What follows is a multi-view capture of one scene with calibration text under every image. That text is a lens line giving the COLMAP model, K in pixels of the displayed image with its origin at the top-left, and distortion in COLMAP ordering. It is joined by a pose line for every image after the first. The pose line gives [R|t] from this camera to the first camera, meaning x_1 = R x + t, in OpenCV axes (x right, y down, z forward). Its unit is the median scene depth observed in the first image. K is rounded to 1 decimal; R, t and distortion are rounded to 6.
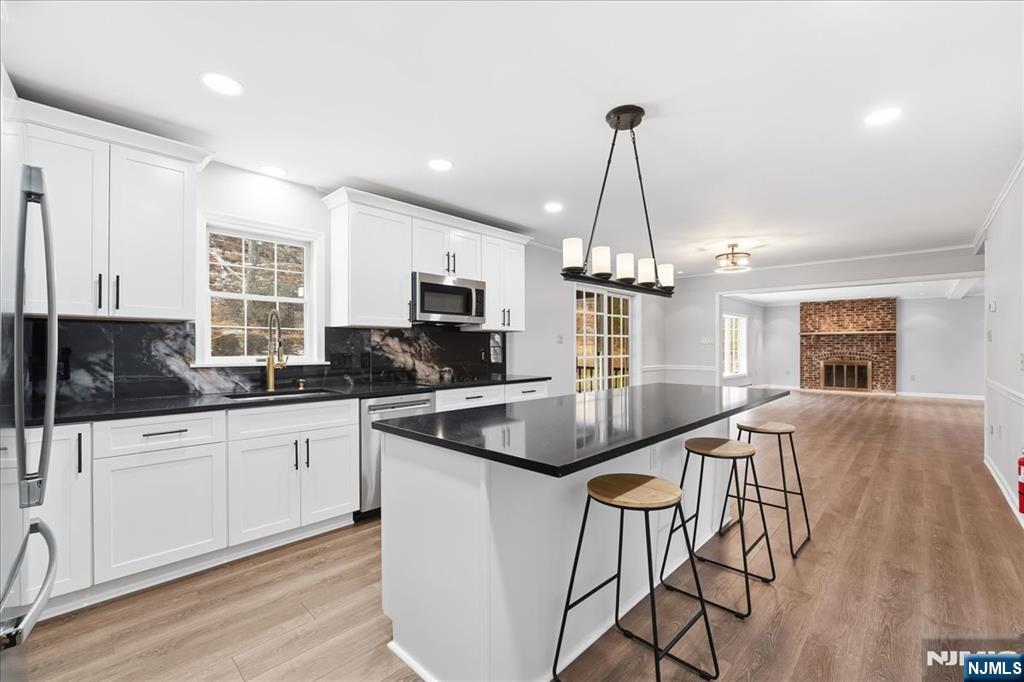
lens RADIAL K [[425.2, 0, 510.7], [0, 425.2, 342.6], [0, 0, 1]] dist [-0.012512, -0.000120]
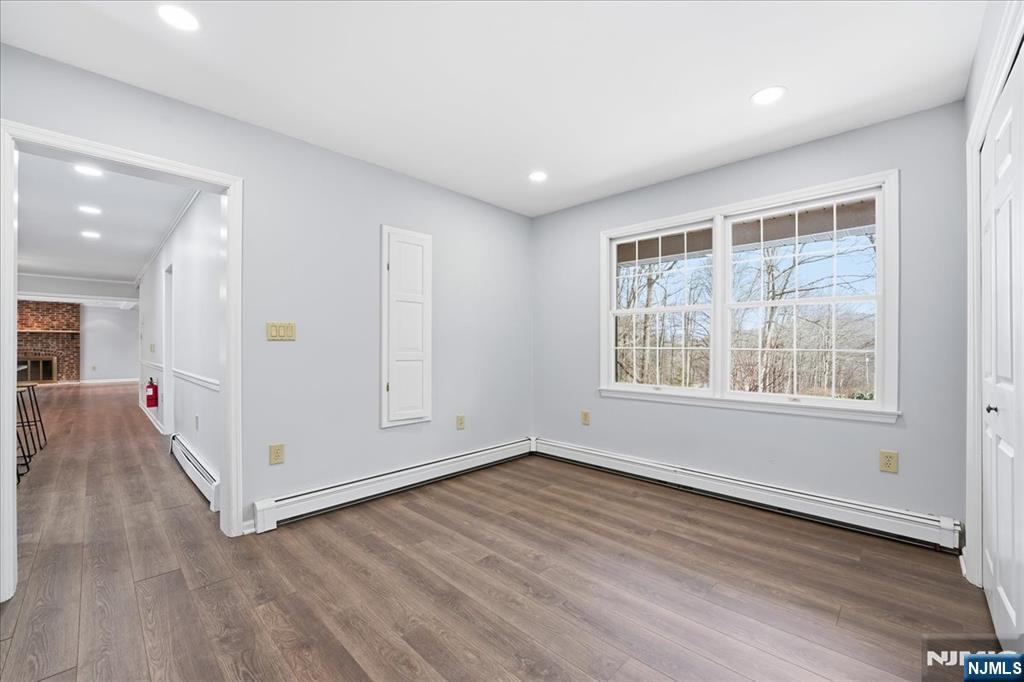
lens RADIAL K [[413.5, 0, 508.3], [0, 413.5, 349.3], [0, 0, 1]] dist [-0.002206, -0.000156]
pose [[0.011199, -0.006346, 0.999917, -0.265366], [-0.008057, 0.999947, 0.006437, 0.007406], [-0.999905, -0.008128, 0.011147, -0.256522]]
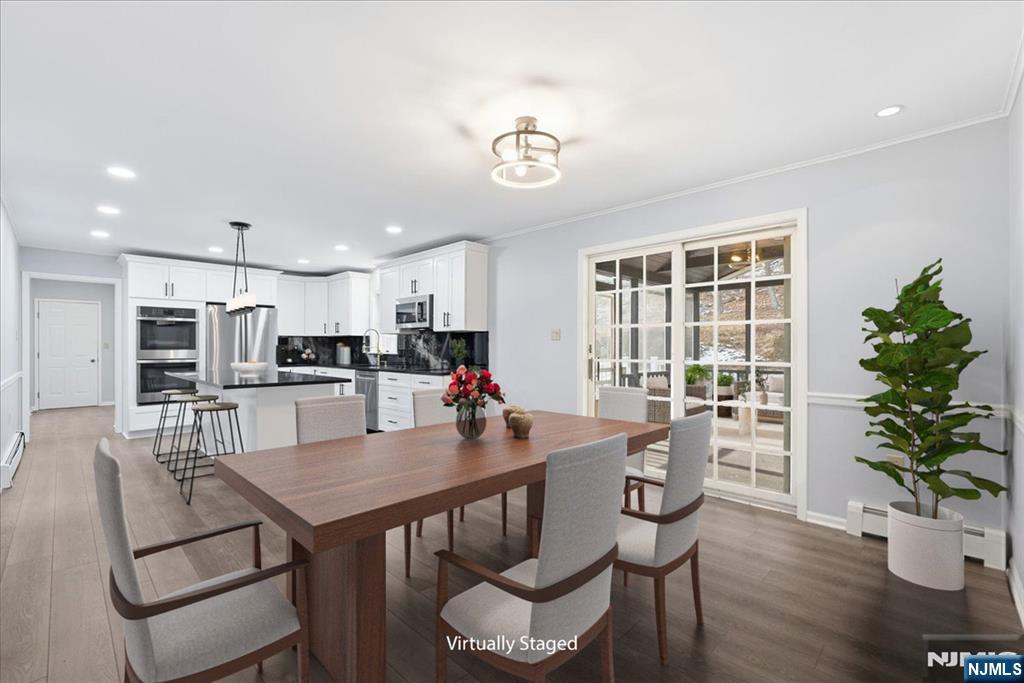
lens RADIAL K [[449.5, 0, 544.7], [0, 449.5, 346.8], [0, 0, 1]] dist [-0.011992, 0.000195]
pose [[0.033030, -0.001541, -0.999453, 4.599258], [0.005244, 0.999985, -0.001368, 0.069653], [0.999441, -0.005196, 0.033038, 4.575286]]
